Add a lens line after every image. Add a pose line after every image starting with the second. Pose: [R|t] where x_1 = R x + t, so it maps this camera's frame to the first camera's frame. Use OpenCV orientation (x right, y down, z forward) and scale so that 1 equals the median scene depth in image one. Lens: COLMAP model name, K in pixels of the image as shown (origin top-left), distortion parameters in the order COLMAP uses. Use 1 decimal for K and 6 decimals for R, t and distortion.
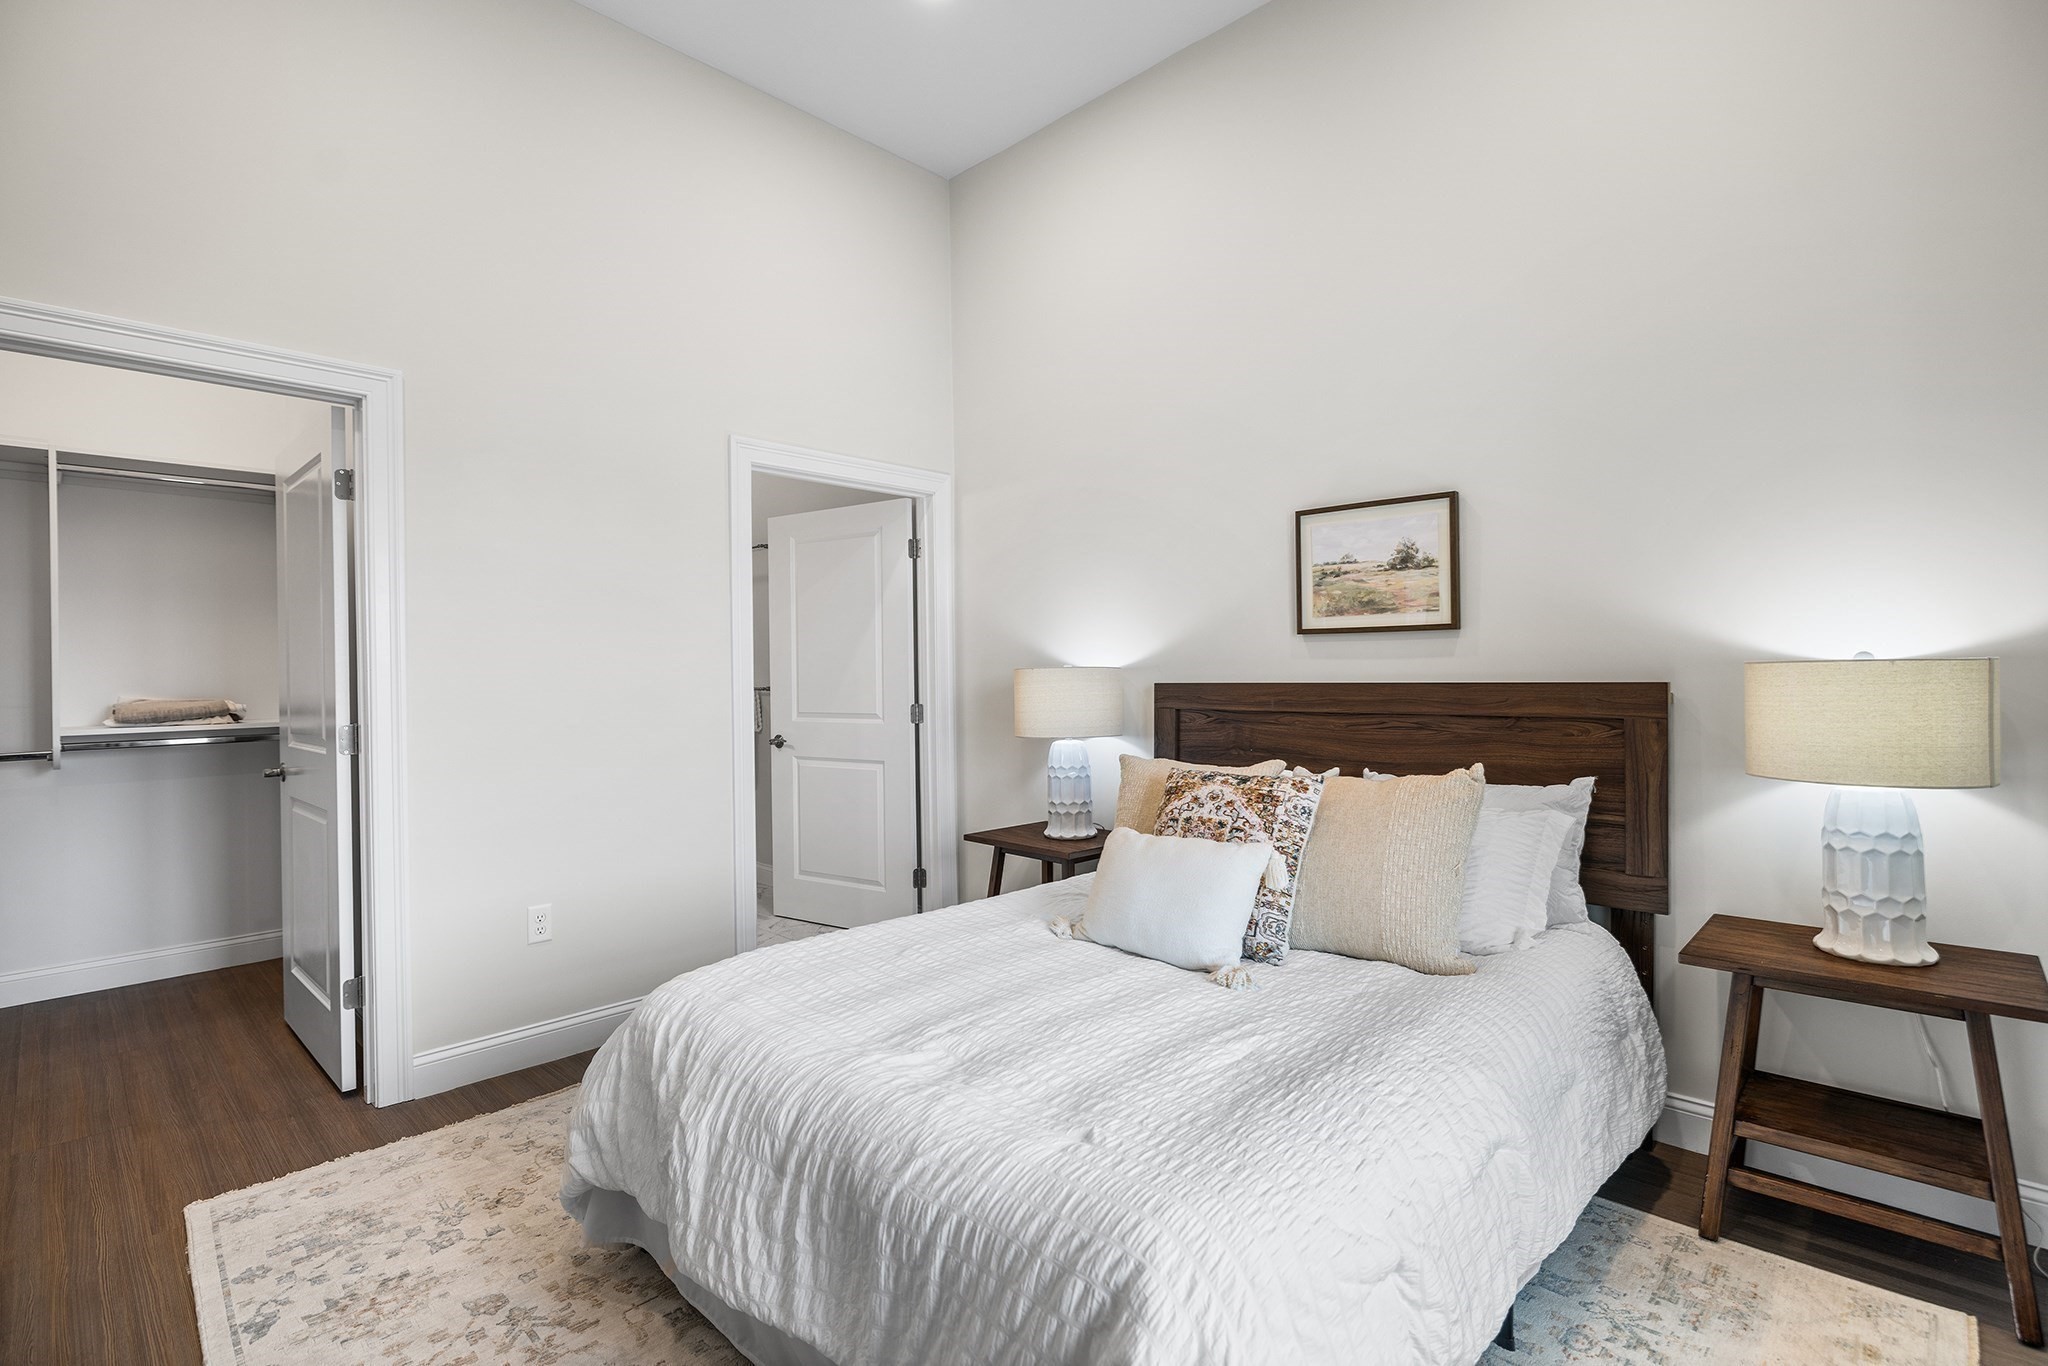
lens RADIAL K [[949.0, 0, 1015.8], [0, 949.0, 678.0], [0, 0, 1]] dist [-0.005462, -0.000397]
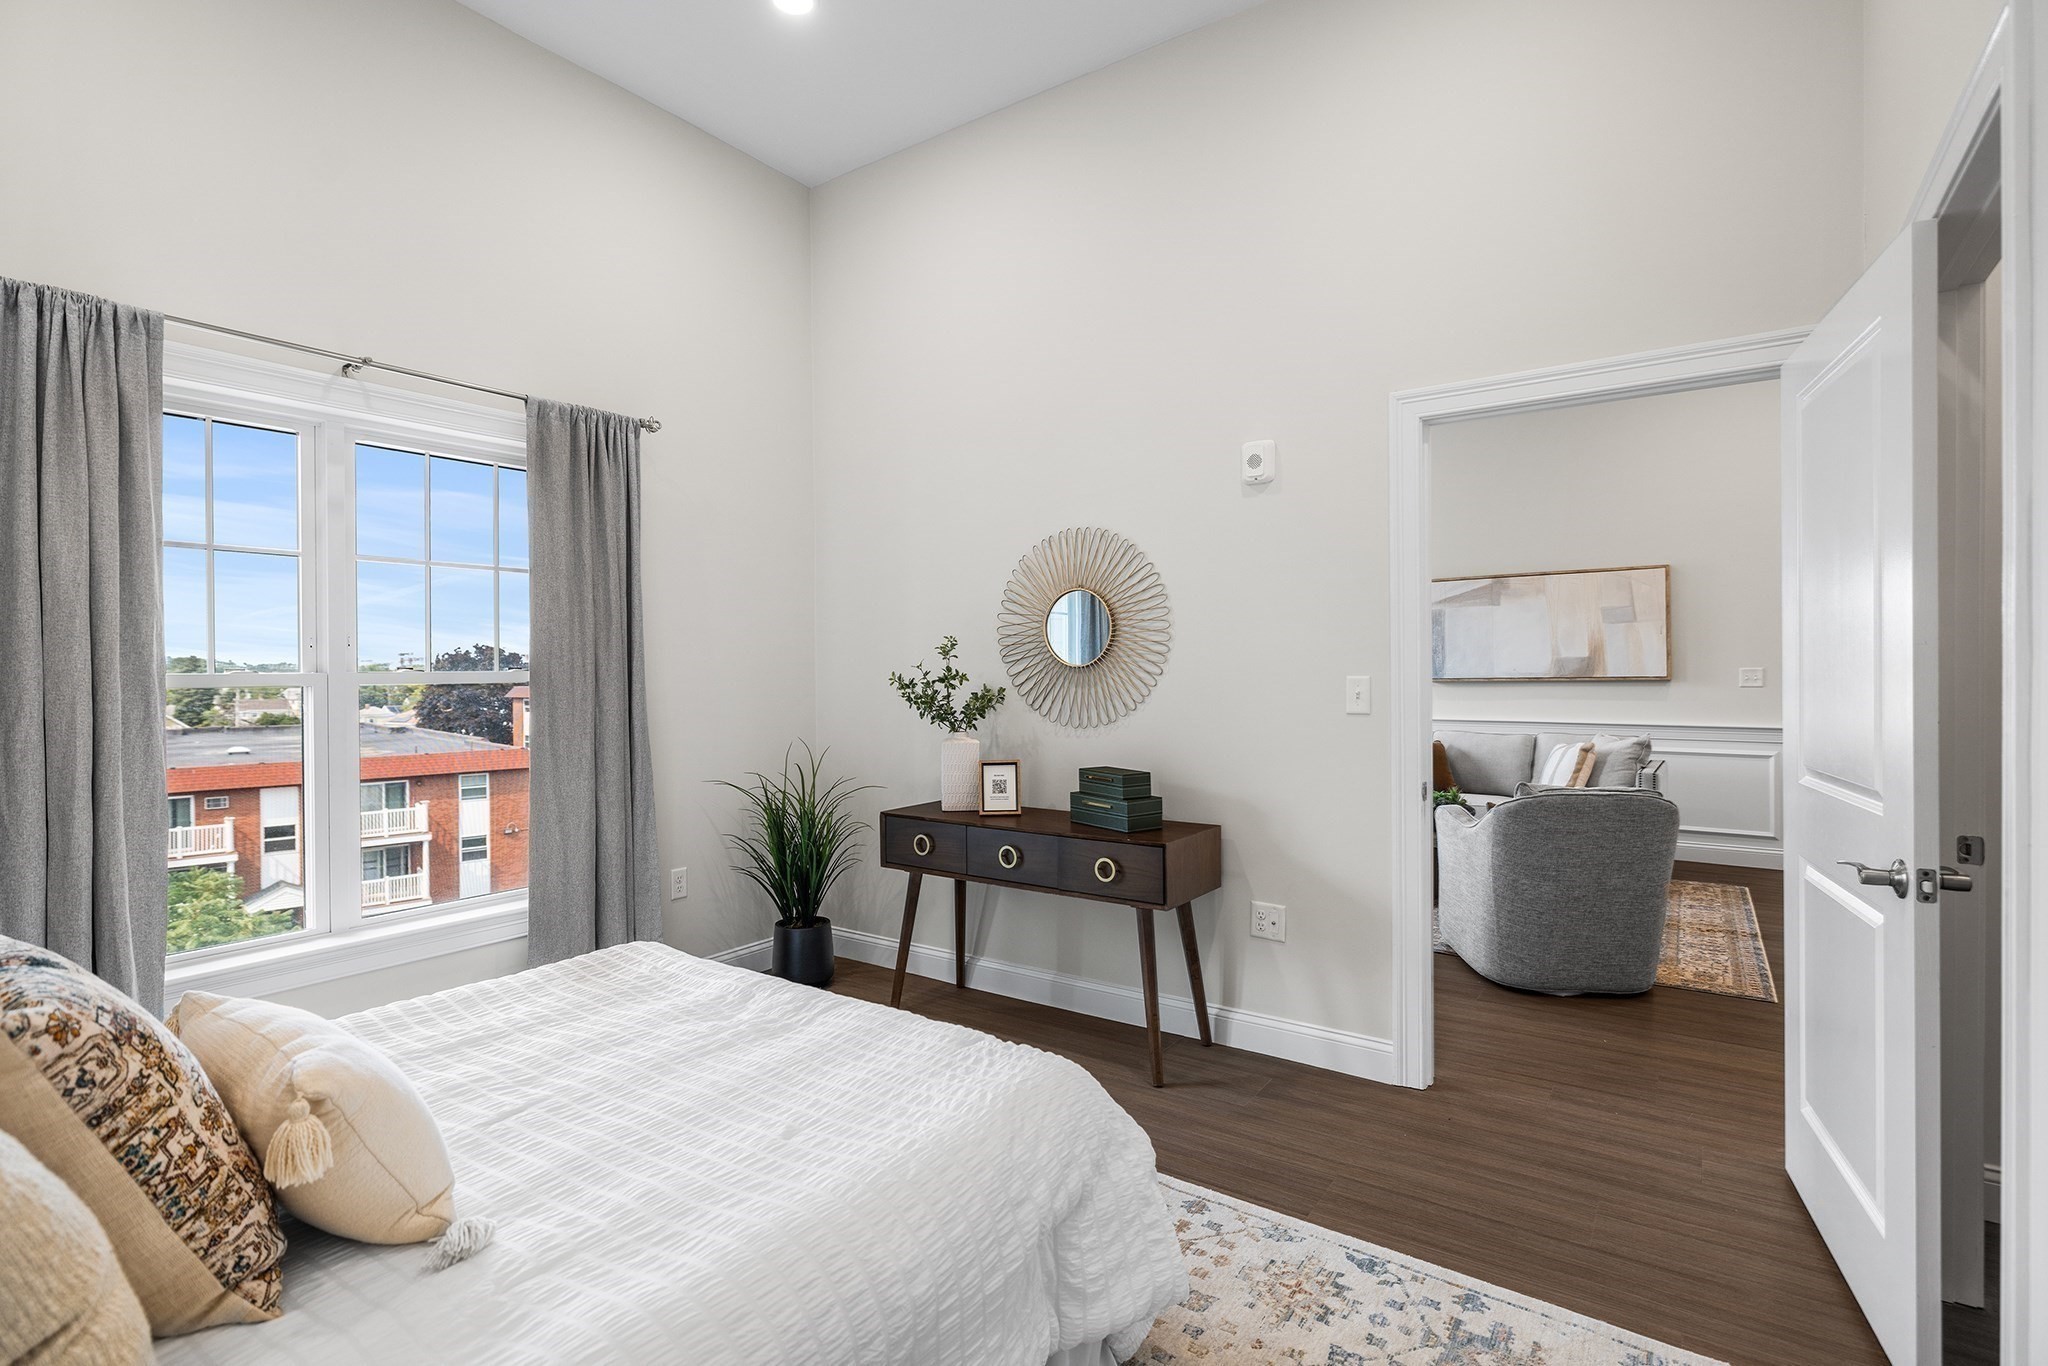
lens RADIAL K [[989.9, 0, 1017.2], [0, 989.9, 675.9], [0, 0, 1]] dist [-0.000713, 0.000162]
pose [[-0.986229, 0.019522, -0.164228, -0.133510], [0.017526, 0.999754, 0.013598, -0.025212], [0.164453, 0.010532, -0.986329, 1.334820]]
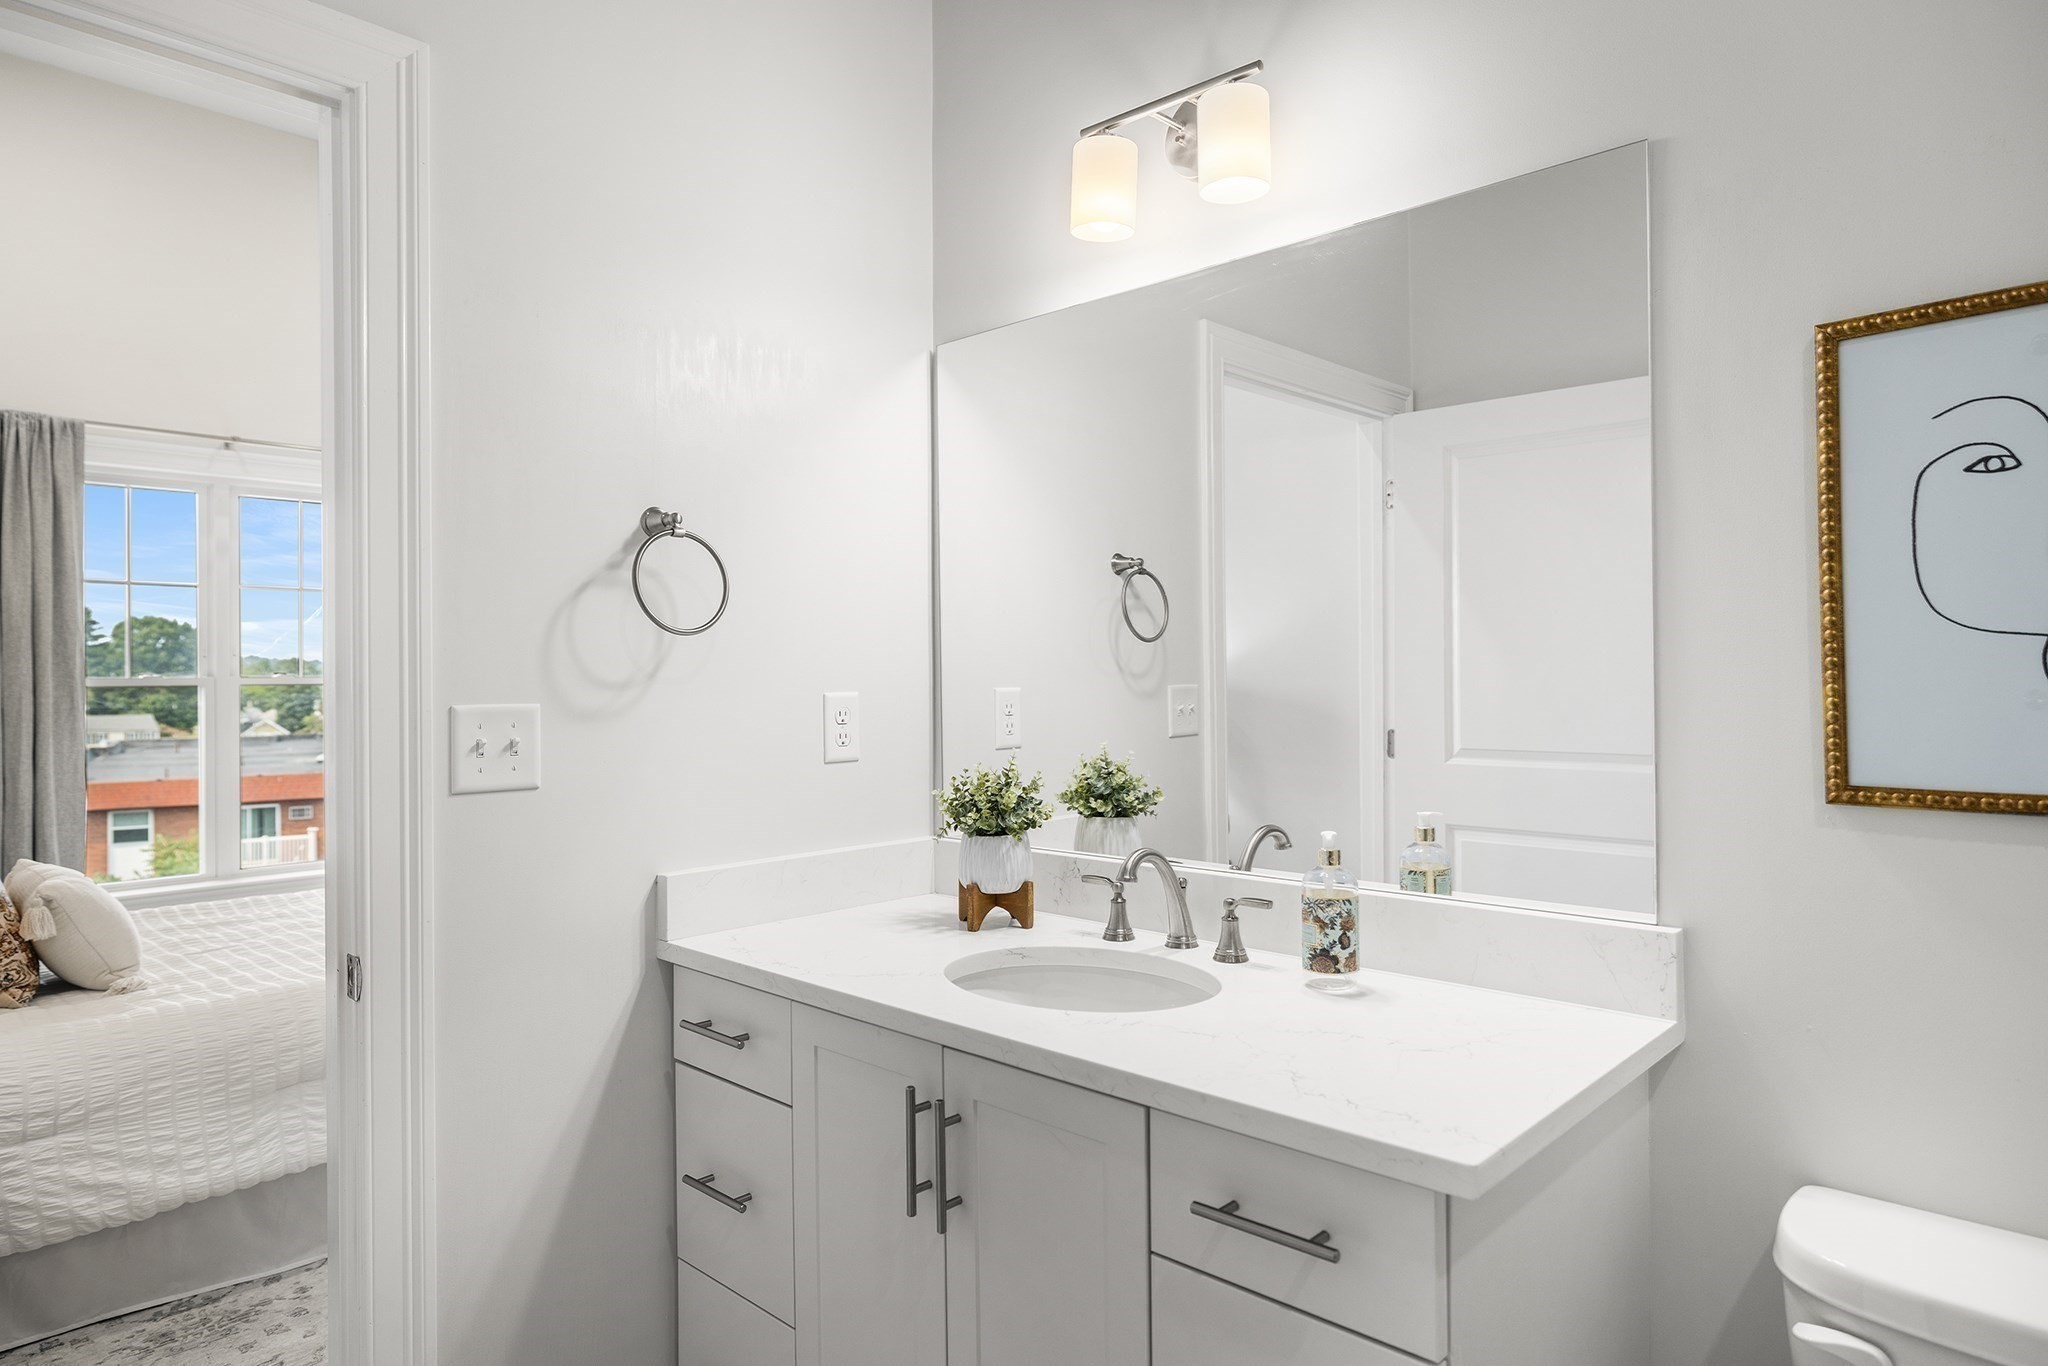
lens RADIAL K [[1206.9, 0, 1020.4], [0, 1206.9, 675.0], [0, 0, 1]] dist [-0.002301, 0.000527]
pose [[-0.999807, 0.017653, -0.008616, -0.680155], [0.017596, 0.999823, 0.006598, -0.020706], [0.008731, 0.006445, -0.999941, 1.849821]]
